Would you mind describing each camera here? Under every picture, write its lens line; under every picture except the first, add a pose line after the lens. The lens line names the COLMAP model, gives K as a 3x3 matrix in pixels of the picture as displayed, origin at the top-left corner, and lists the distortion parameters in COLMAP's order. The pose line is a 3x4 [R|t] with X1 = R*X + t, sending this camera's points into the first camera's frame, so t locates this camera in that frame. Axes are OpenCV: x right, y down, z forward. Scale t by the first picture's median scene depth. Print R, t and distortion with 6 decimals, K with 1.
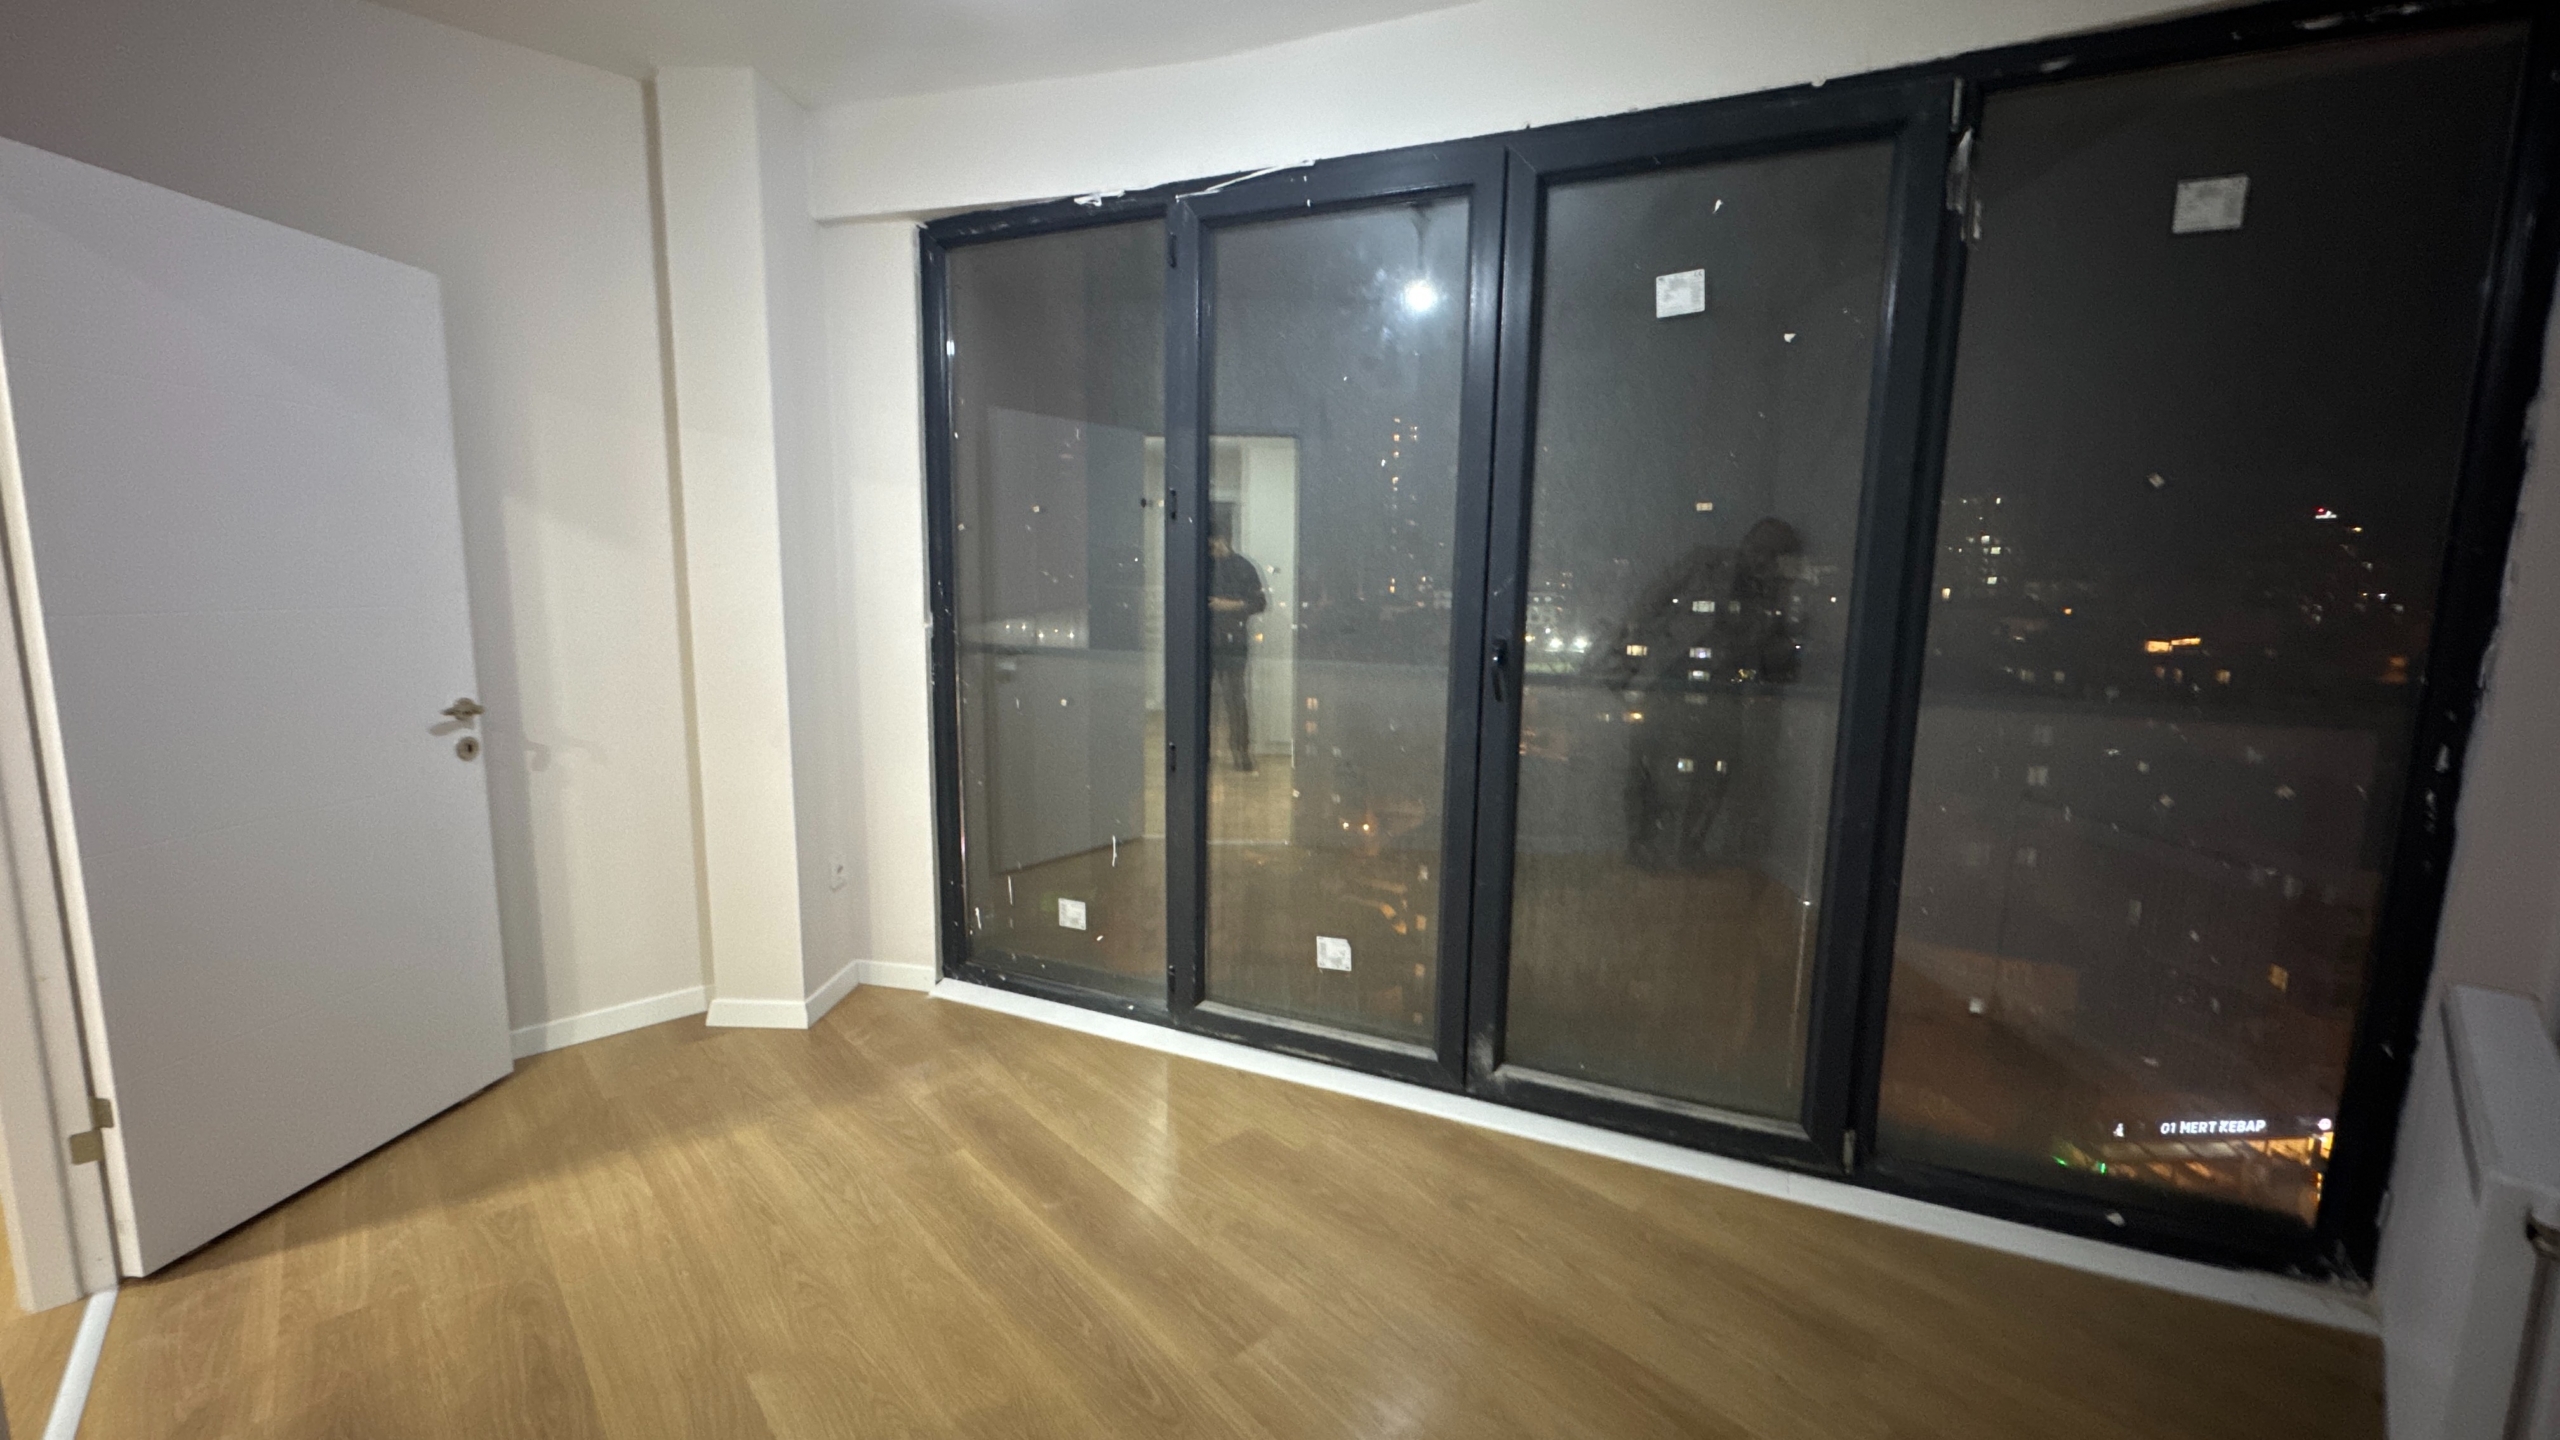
lens RADIAL K [[1015.2, 0, 1279.8], [0, 1015.2, 724.1], [0, 0, 1]] dist [-0.001834, -0.000058]
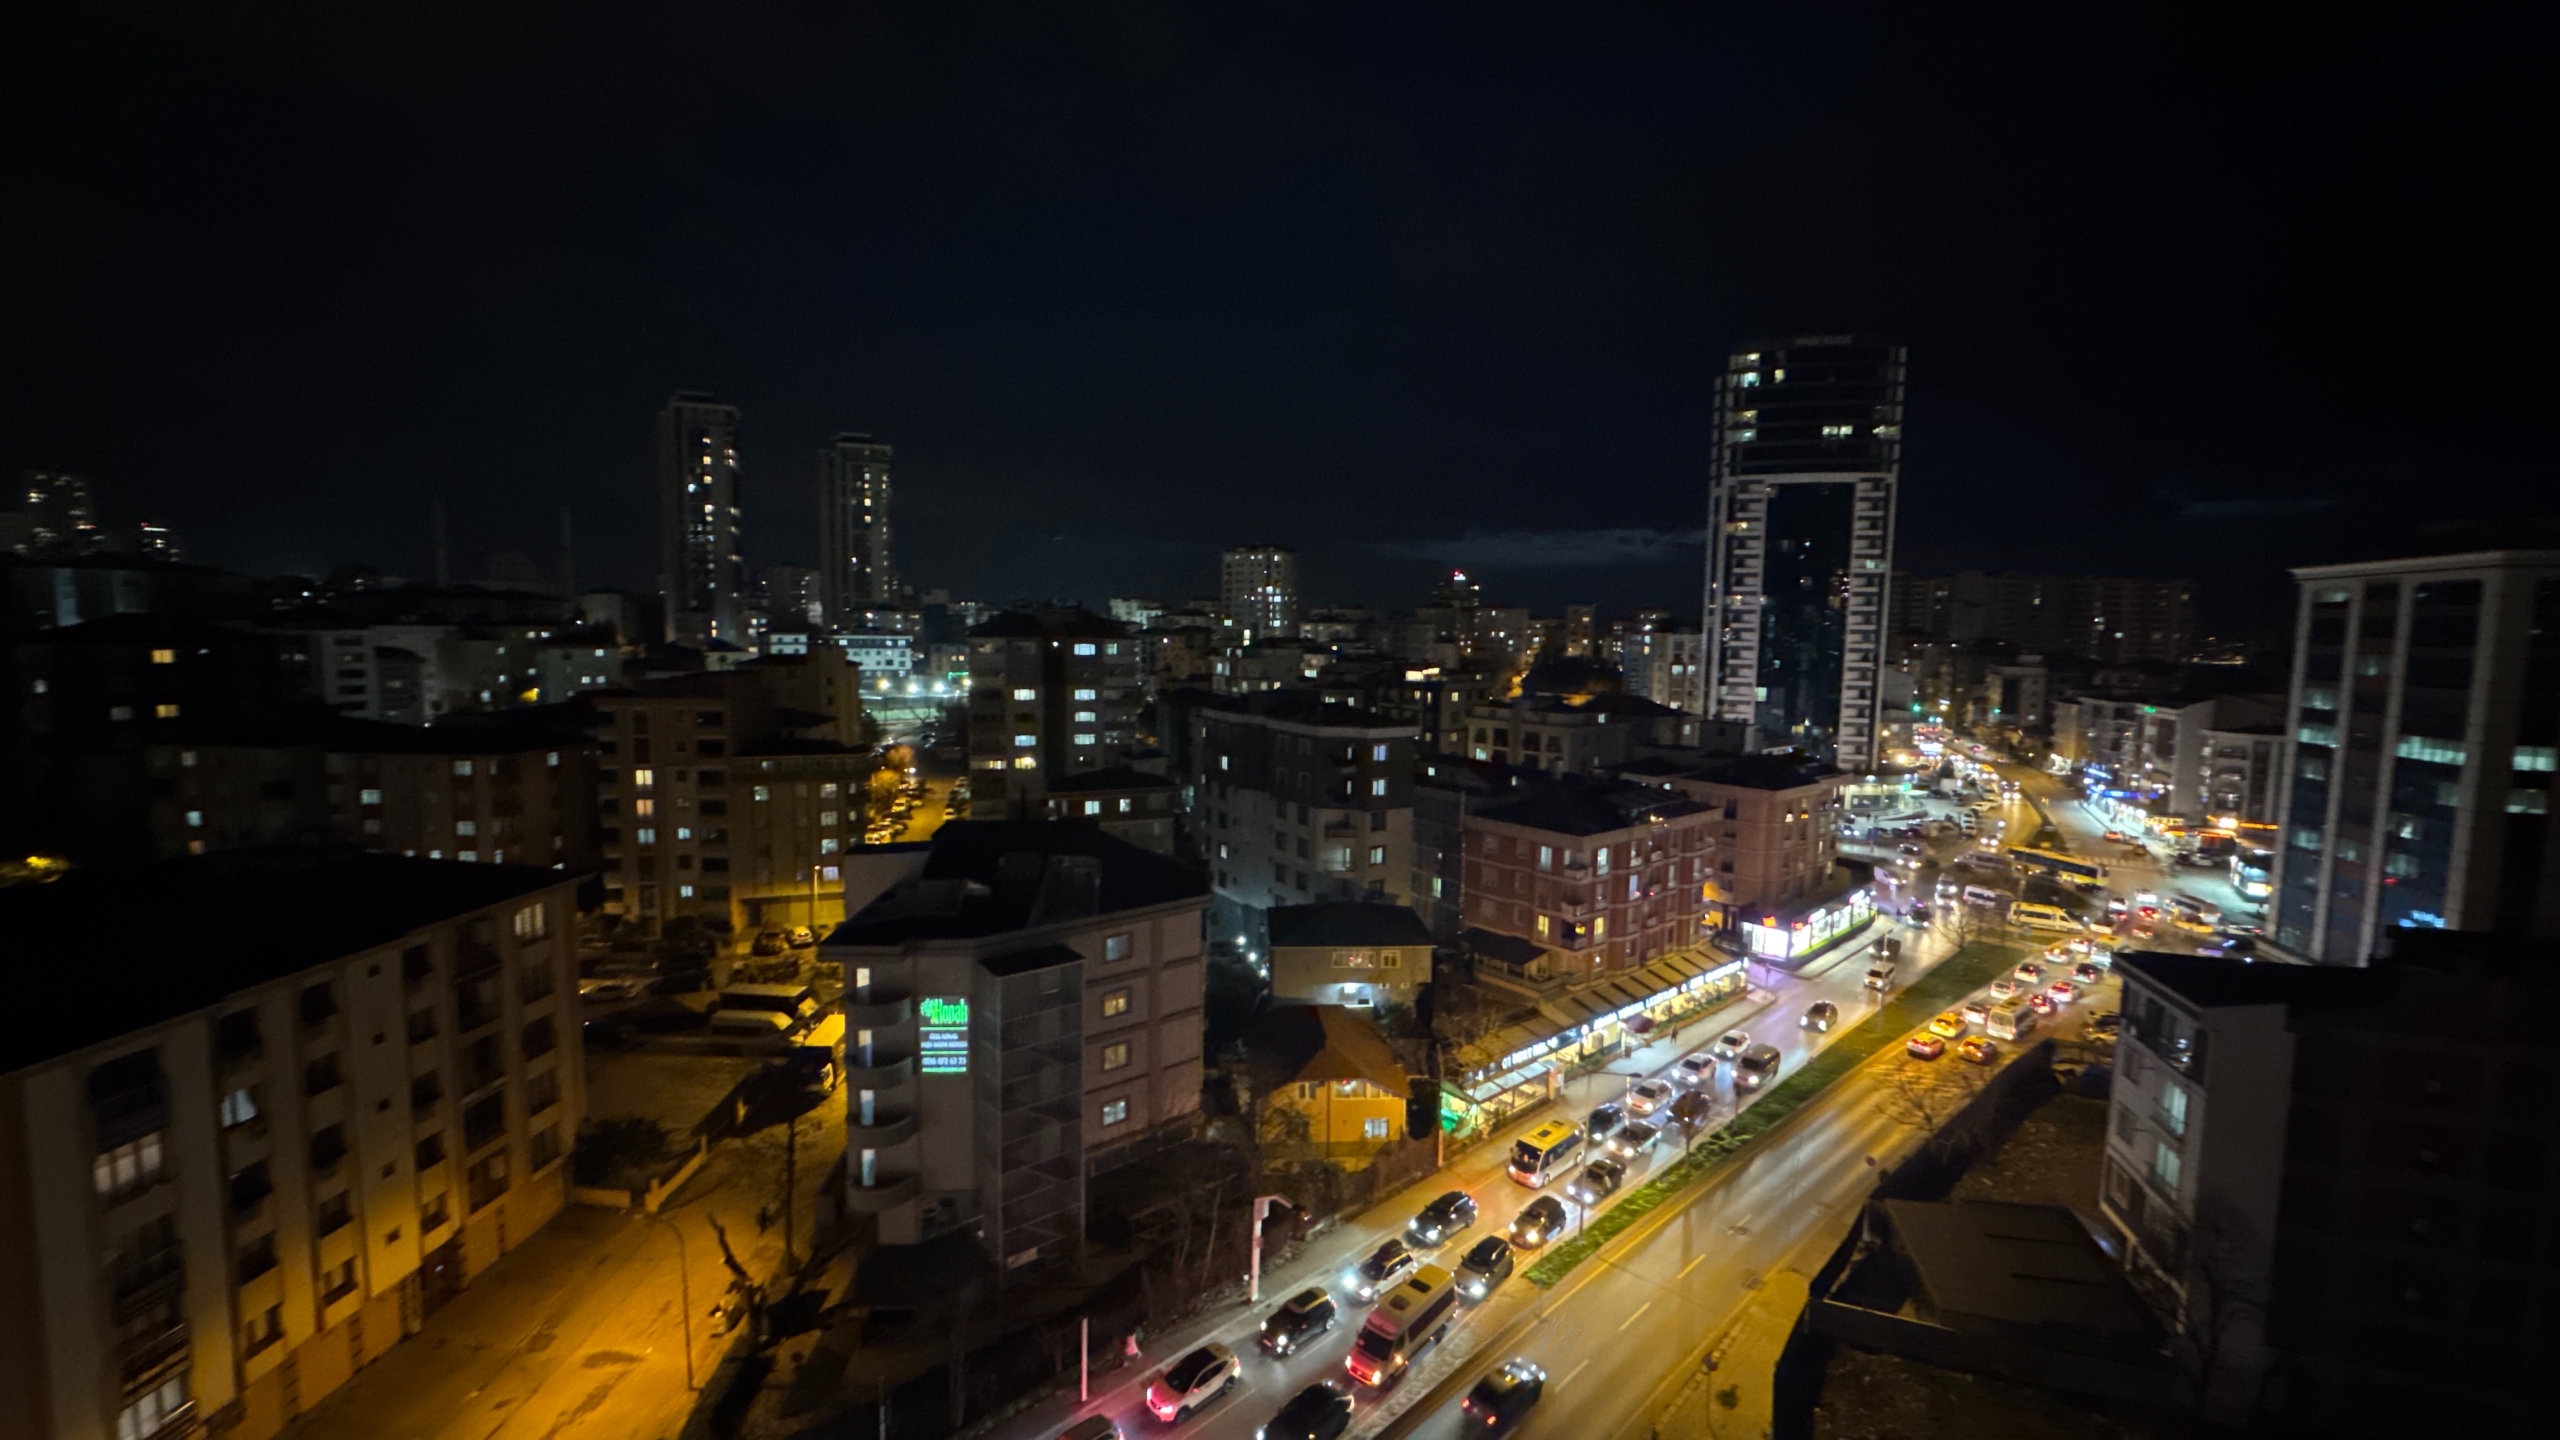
lens RADIAL K [[1015.2, 0, 1279.8], [0, 1015.2, 724.1], [0, 0, 1]] dist [-0.001834, -0.000058]
pose [[0.810512, -0.056889, 0.582953, -0.052921], [0.080739, 0.996622, -0.014998, -0.019825], [-0.580130, 0.059223, 0.812368, 0.119789]]
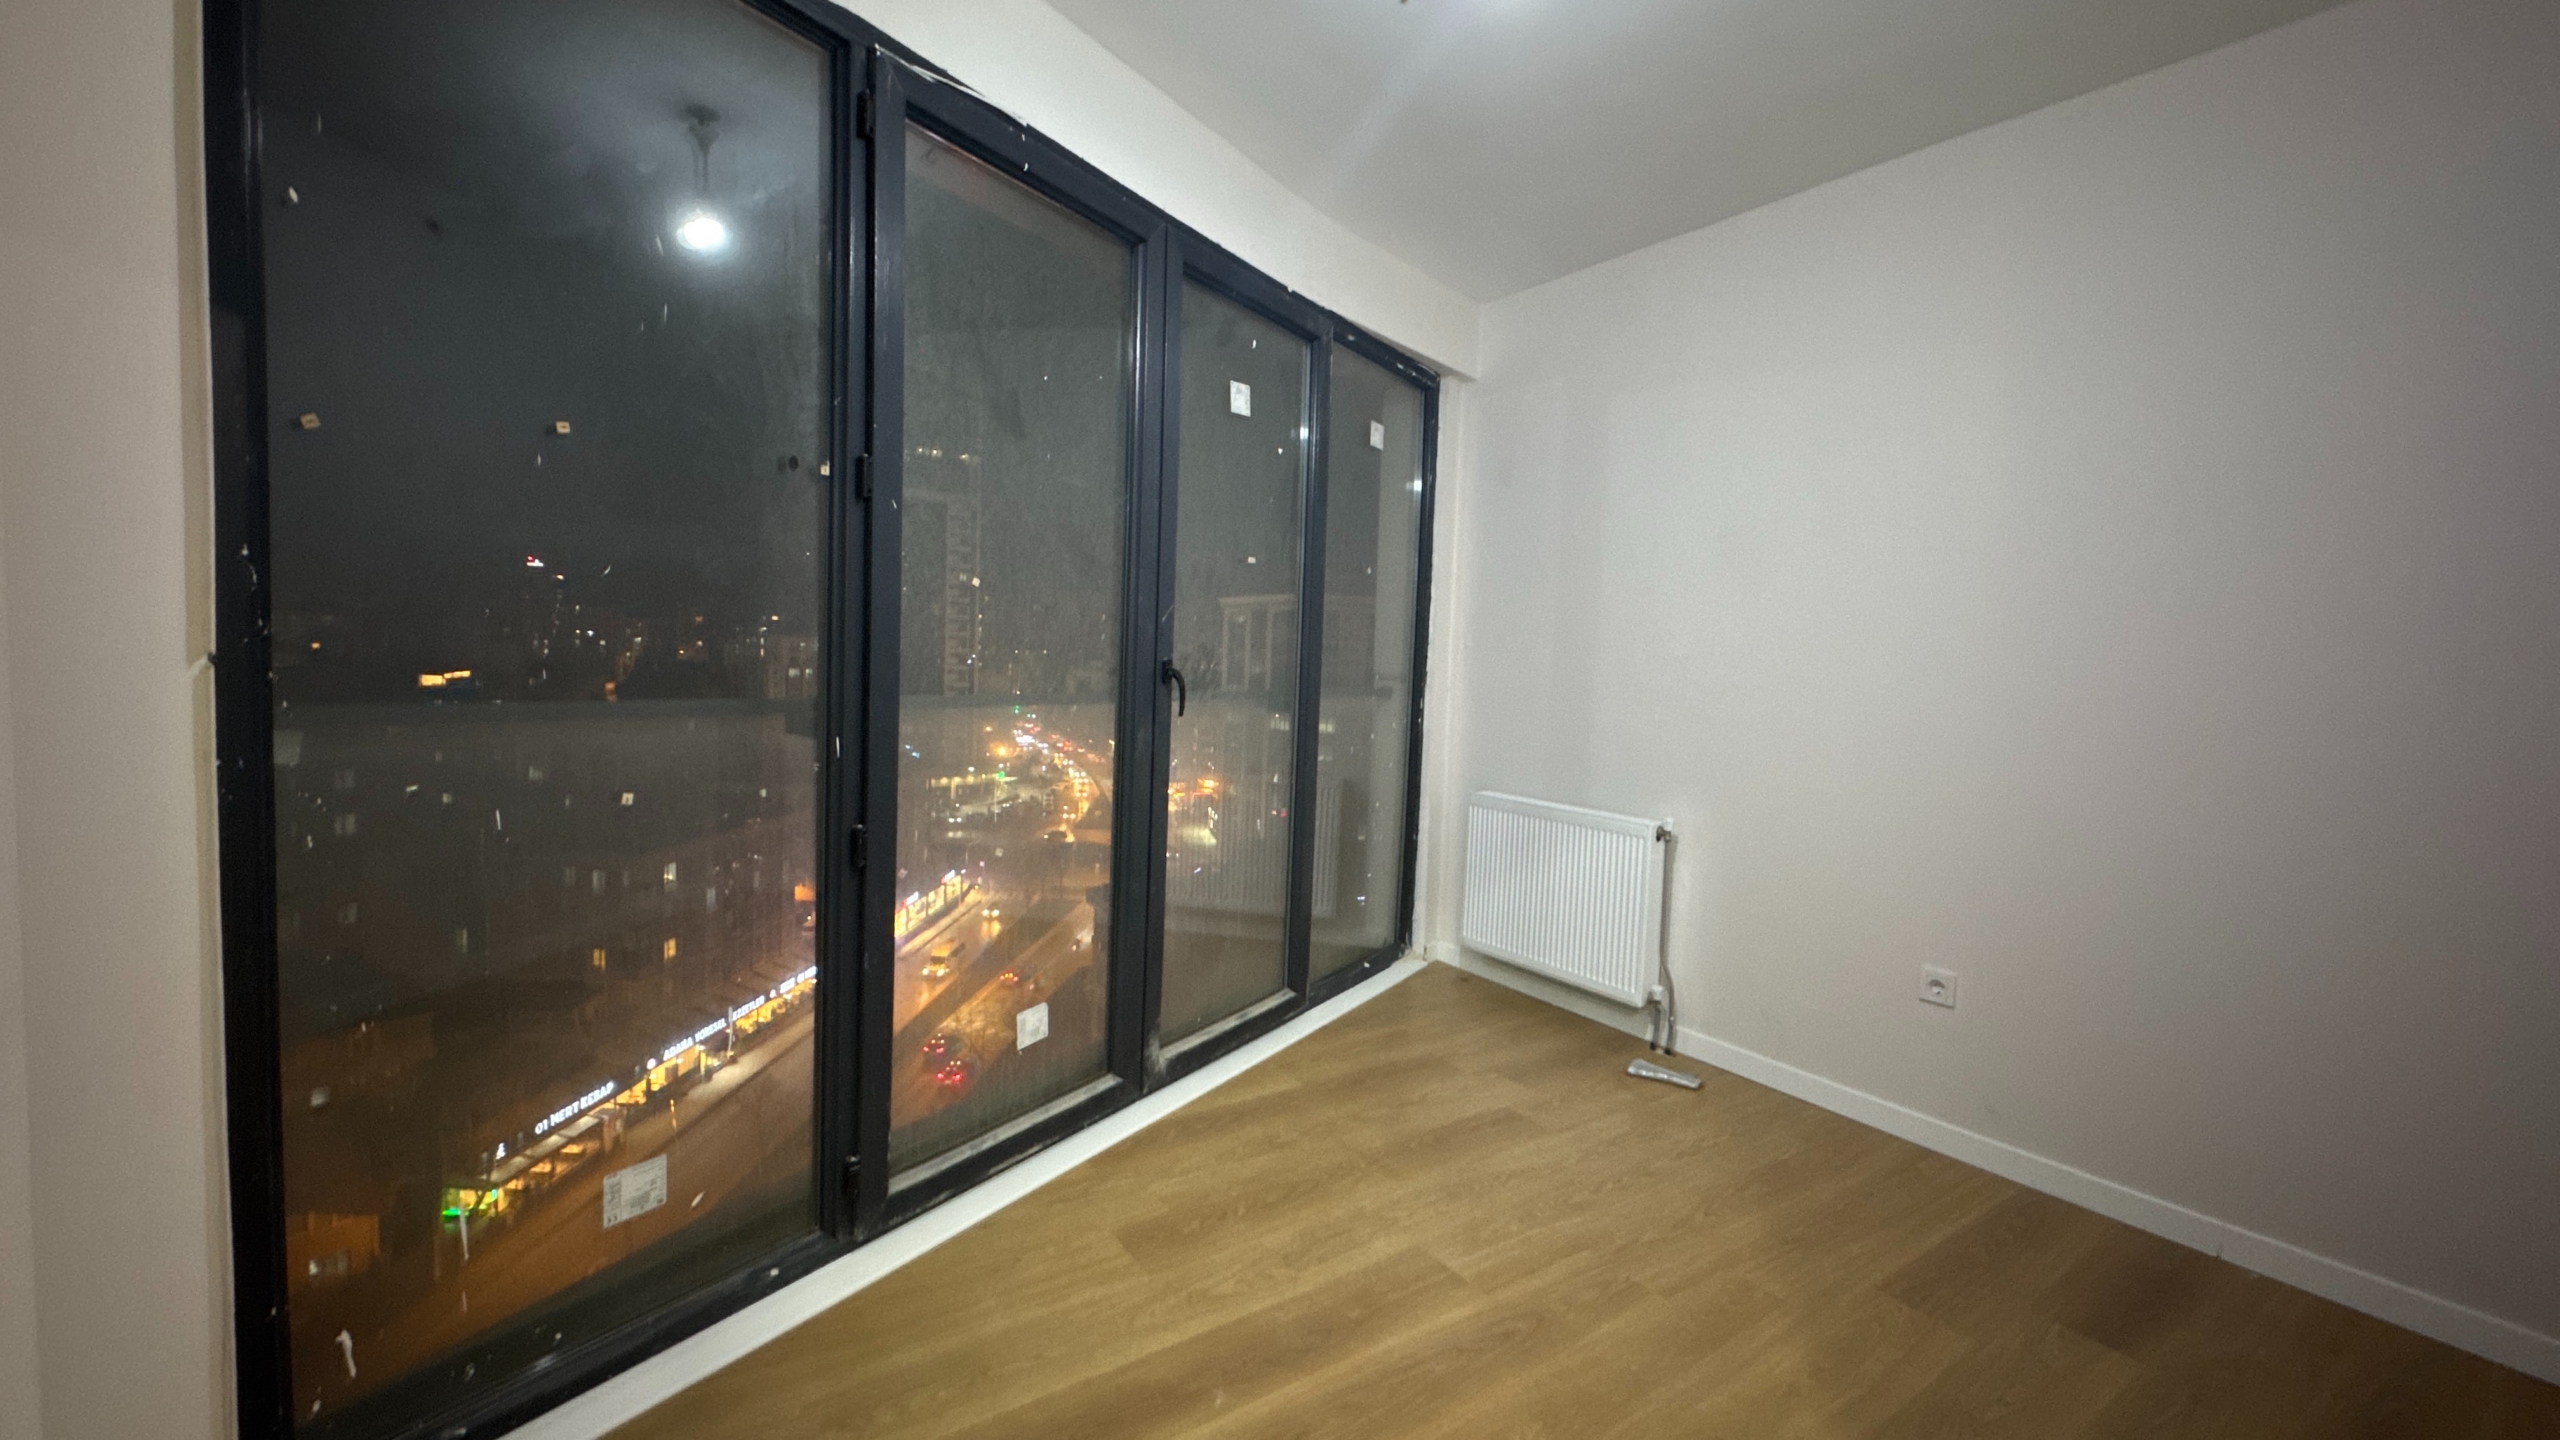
lens RADIAL K [[1015.2, 0, 1279.8], [0, 1015.2, 724.1], [0, 0, 1]] dist [-0.001834, -0.000058]
pose [[0.145545, -0.076078, 0.986422, -0.032881], [0.109295, 0.992173, 0.060395, -0.002627], [-0.983296, 0.099020, 0.152721, 0.027418]]
